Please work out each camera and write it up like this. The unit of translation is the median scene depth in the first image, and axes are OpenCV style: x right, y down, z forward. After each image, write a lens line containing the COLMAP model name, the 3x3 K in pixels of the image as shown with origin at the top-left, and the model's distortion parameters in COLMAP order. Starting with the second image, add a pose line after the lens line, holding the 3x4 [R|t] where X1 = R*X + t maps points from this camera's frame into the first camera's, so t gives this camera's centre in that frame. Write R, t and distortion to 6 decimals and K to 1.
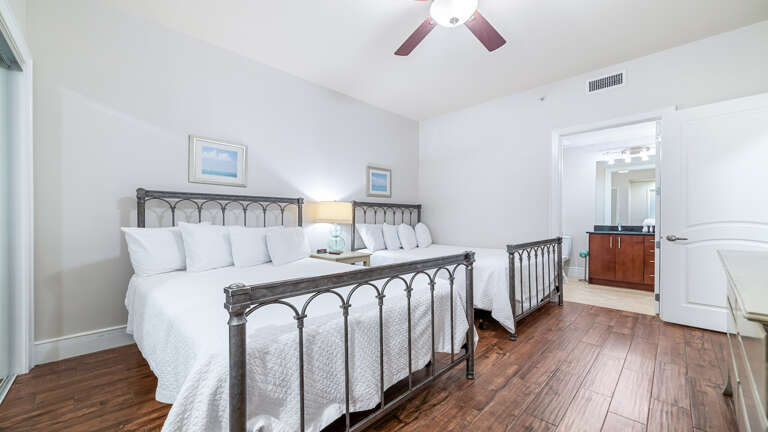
lens RADIAL K [[294.8, 0, 384.0], [0, 294.8, 216.0], [0, 0, 1]] dist [0.000757, 0.000073]
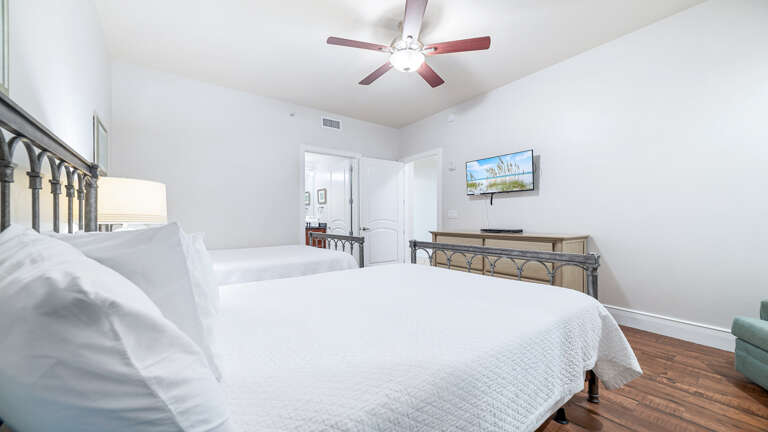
lens RADIAL K [[294.8, 0, 384.0], [0, 294.8, 216.0], [0, 0, 1]] dist [0.000757, 0.000073]
pose [[0.149494, 0.008805, 0.988723, -0.598772], [-0.002907, 0.999960, -0.008465, 0.016990], [-0.988758, -0.001609, 0.149513, 0.477693]]
